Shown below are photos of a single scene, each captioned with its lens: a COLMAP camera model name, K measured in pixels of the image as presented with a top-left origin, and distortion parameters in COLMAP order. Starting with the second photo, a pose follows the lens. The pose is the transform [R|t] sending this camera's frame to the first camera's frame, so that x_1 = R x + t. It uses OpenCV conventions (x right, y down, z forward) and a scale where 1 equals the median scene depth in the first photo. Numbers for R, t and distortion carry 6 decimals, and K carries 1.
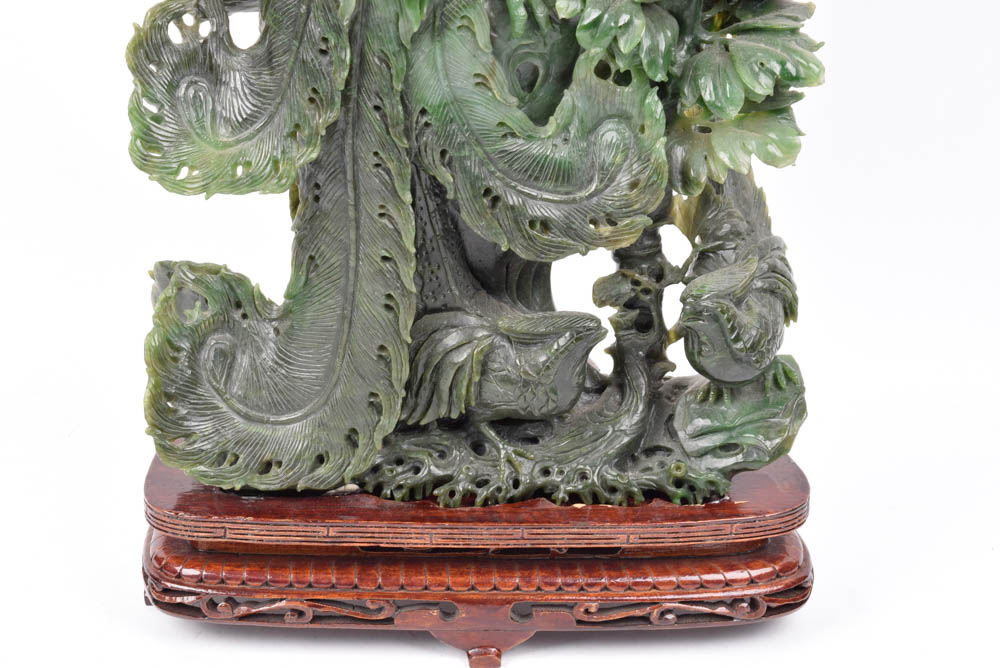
lens RADIAL K [[2199.5, 0, 500.0], [0, 2199.5, 334.0], [0, 0, 1]] dist [0.059804, 0.231297]
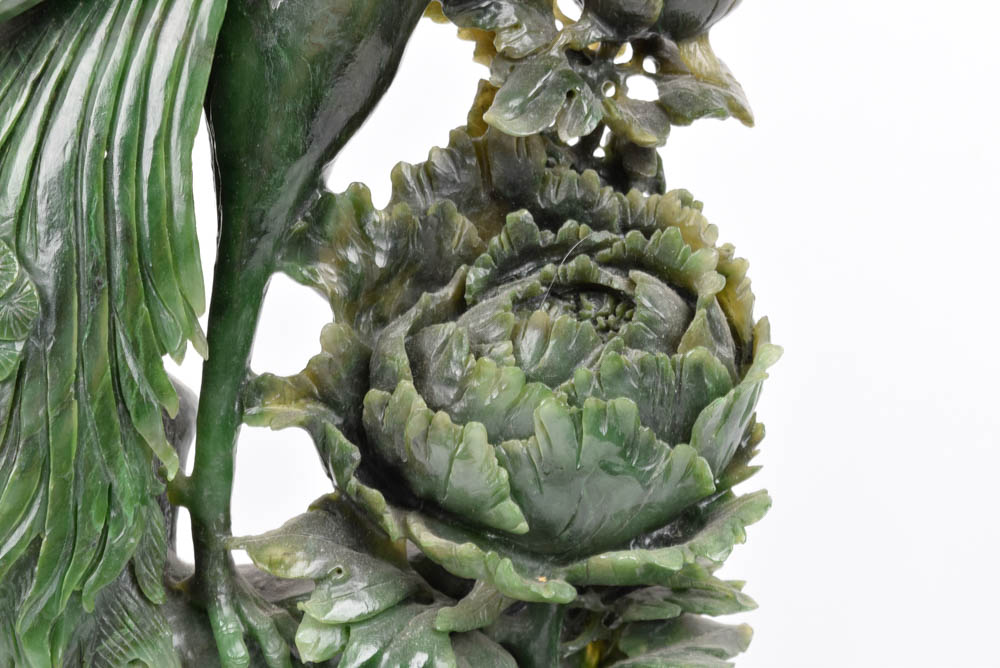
lens RADIAL K [[2199.5, 0, 500.0], [0, 2199.5, 334.0], [0, 0, 1]] dist [0.059804, 0.231297]
pose [[0.999697, -0.010810, 0.022122, 0.064718], [0.016141, 0.966200, -0.257286, -0.076614], [-0.018593, 0.257565, 0.966082, 0.421467]]
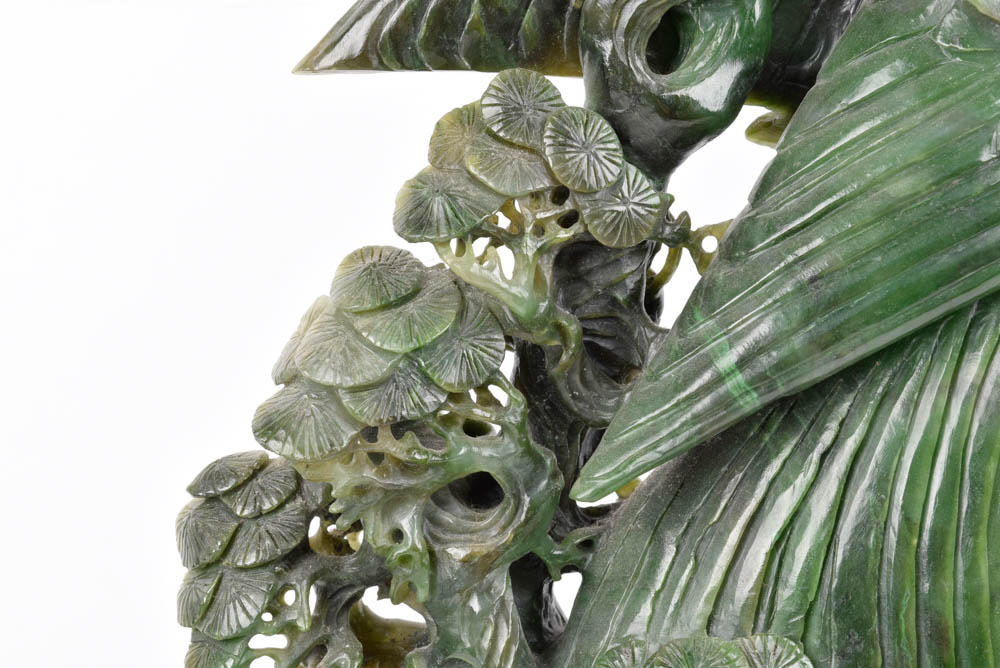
lens RADIAL K [[2199.5, 0, 500.0], [0, 2199.5, 334.0], [0, 0, 1]] dist [0.059804, 0.231297]
pose [[0.993244, -0.009574, 0.115649, -0.156612], [0.041571, 0.959803, -0.277579, -0.175909], [-0.108342, 0.280511, 0.953717, 0.489988]]
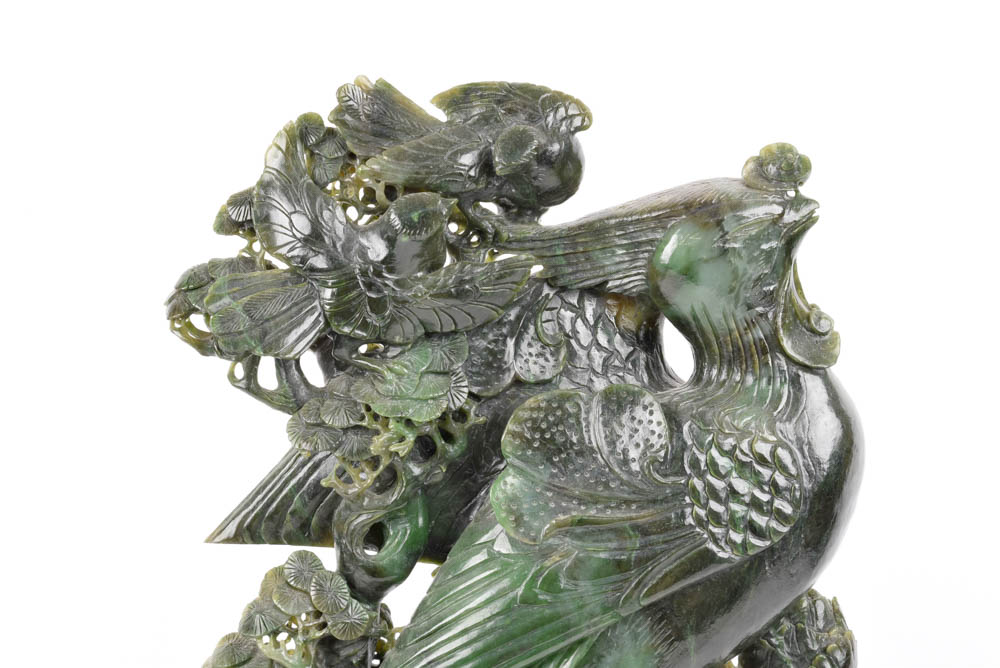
lens RADIAL K [[2199.5, 0, 500.0], [0, 2199.5, 334.0], [0, 0, 1]] dist [0.059804, 0.231297]
pose [[0.999818, 0.008690, -0.016960, 0.002469], [-0.013879, 0.941924, -0.335539, -0.127687], [0.013059, 0.335713, 0.941874, -0.012250]]
